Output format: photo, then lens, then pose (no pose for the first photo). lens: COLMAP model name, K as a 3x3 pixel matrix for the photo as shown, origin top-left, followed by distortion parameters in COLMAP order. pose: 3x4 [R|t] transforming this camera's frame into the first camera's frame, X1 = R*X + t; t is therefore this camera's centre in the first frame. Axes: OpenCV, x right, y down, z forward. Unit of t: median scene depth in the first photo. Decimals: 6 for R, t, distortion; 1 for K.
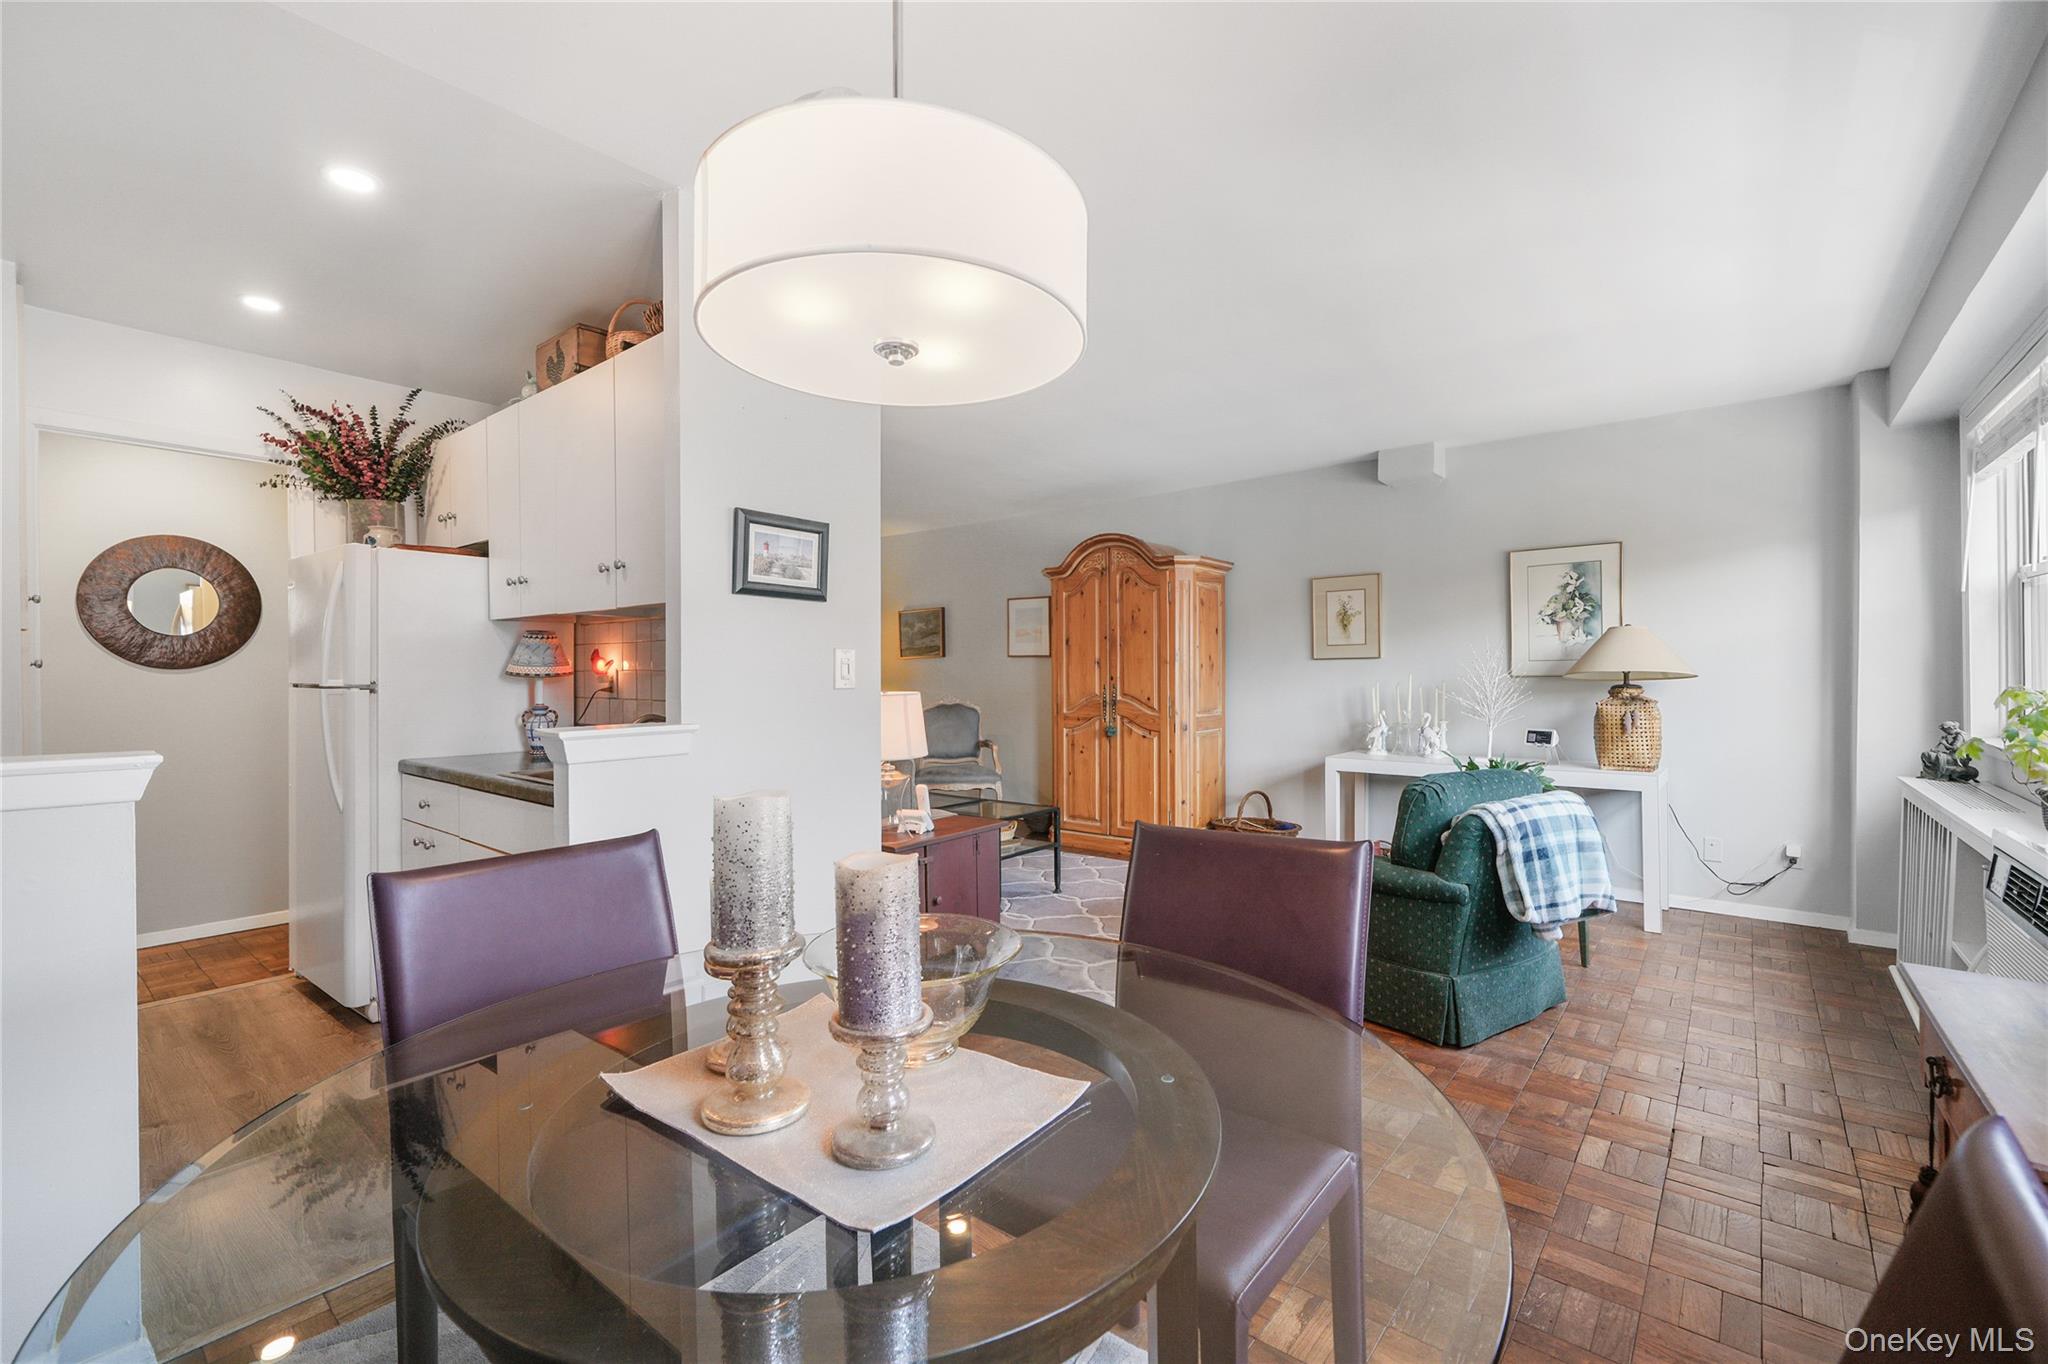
lens RADIAL K [[873.7, 0, 1012.5], [0, 873.7, 675.7], [0, 0, 1]] dist [-0.001006, 0.000354]
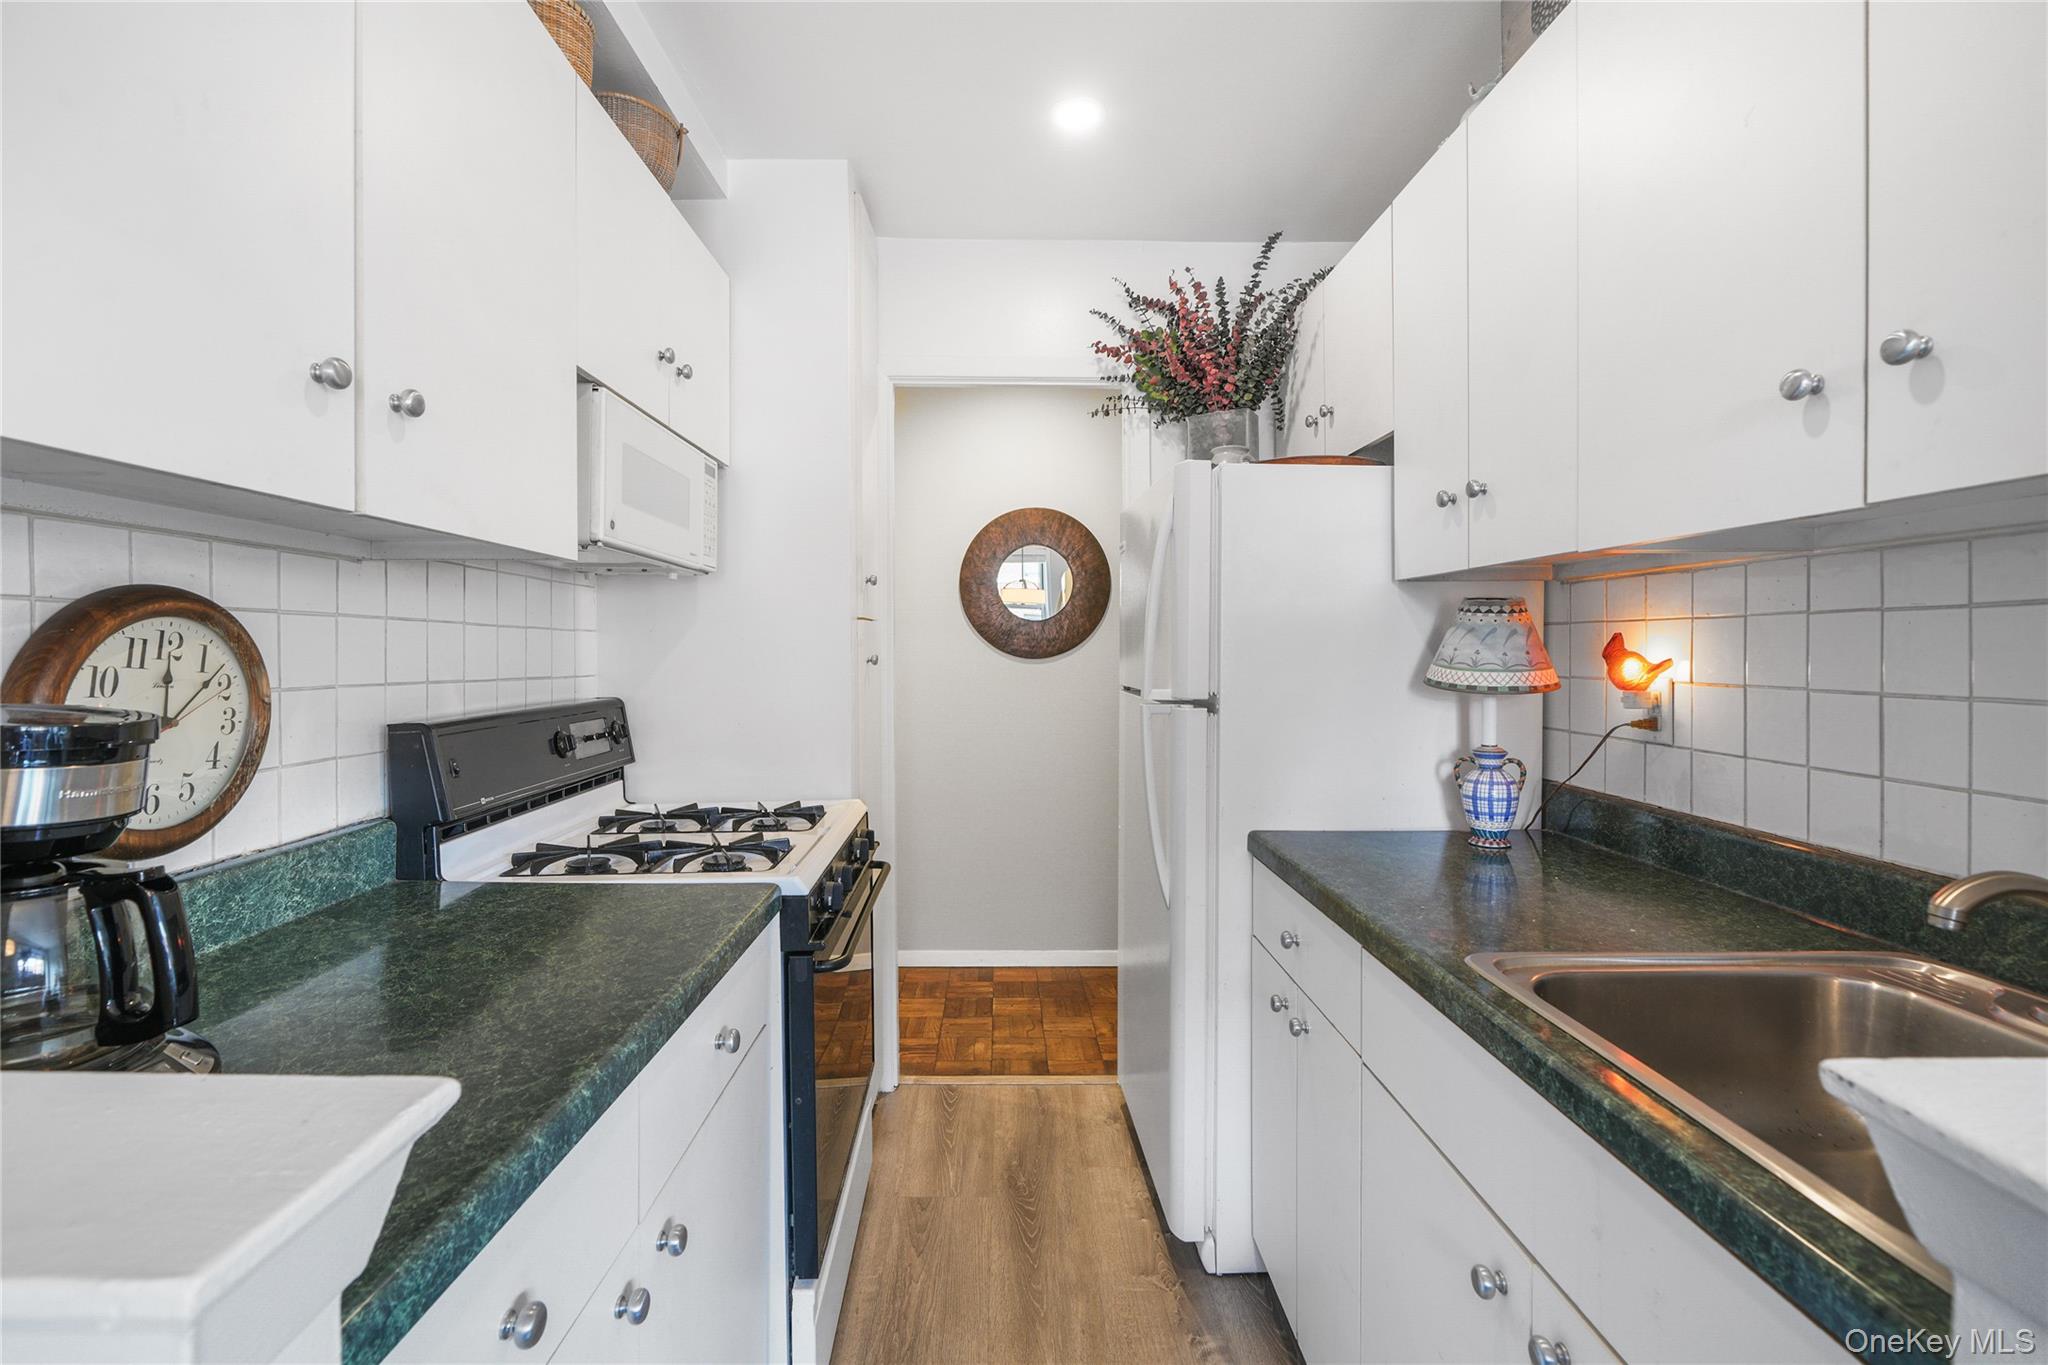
lens RADIAL K [[896.5, 0, 1014.6], [0, 896.5, 650.2], [0, 0, 1]] dist [0.000832, -0.000097]
pose [[0.648637, 0.006904, -0.761067, -0.317750], [-0.006936, 0.999971, 0.003160, -0.020877], [0.761067, 0.003229, 0.648666, 0.447857]]
